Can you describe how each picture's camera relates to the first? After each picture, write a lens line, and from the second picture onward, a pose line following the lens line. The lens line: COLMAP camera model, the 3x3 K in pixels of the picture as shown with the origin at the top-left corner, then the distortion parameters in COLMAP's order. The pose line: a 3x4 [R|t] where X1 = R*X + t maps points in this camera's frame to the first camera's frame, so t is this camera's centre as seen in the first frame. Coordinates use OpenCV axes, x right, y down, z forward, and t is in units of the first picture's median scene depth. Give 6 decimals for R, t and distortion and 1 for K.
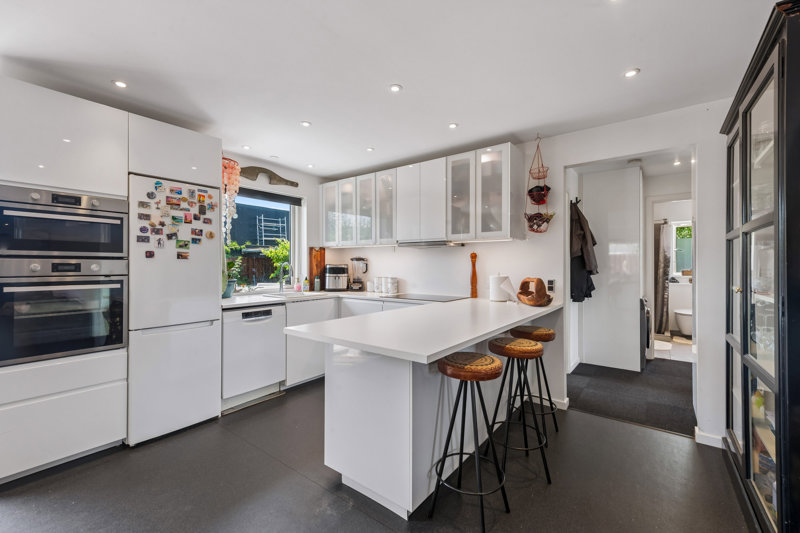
lens RADIAL K [[342.8, 0, 404.2], [0, 342.8, 263.1], [0, 0, 1]] dist [0.004206, 0.000728]
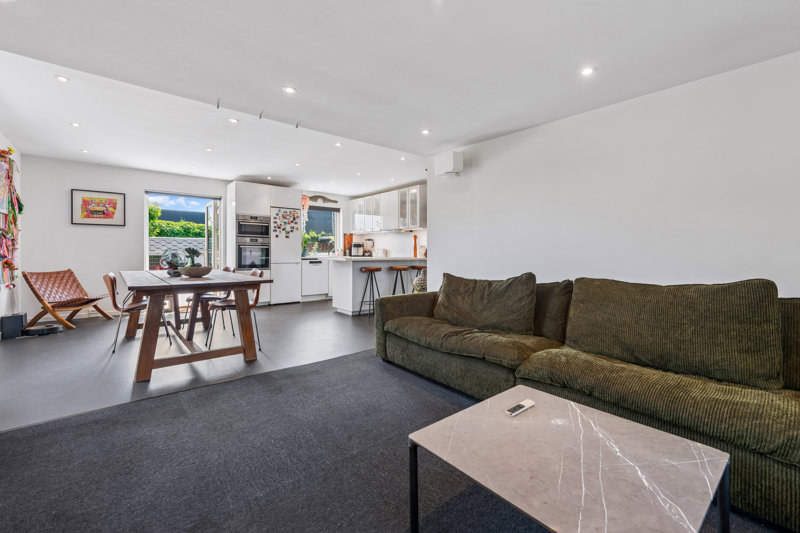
lens RADIAL K [[342.8, 0, 398.4], [0, 342.8, 253.0], [0, 0, 1]] dist [0.004206, 0.000728]
pose [[0.974387, 0.000462, -0.224875, 0.602759], [0.000342, 0.999994, 0.003540, 0.073825], [0.224876, -0.003526, 0.974381, -1.066559]]
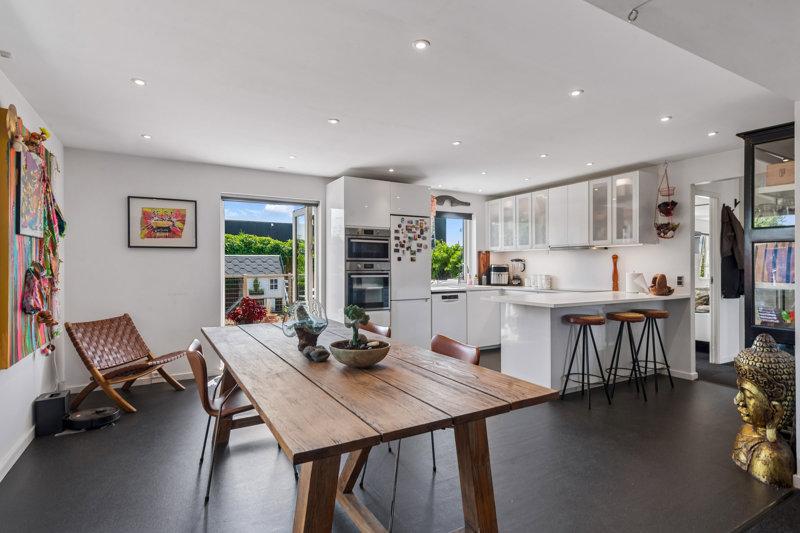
lens RADIAL K [[415.9, 0, 398.3], [0, 415.9, 267.2], [0, 0, 1]] dist [0.017062, -0.001796]
pose [[0.921385, -0.001091, -0.388649, 0.073302], [0.004082, 0.999968, 0.006869, 0.002129], [0.388629, -0.007916, 0.921360, -0.743279]]
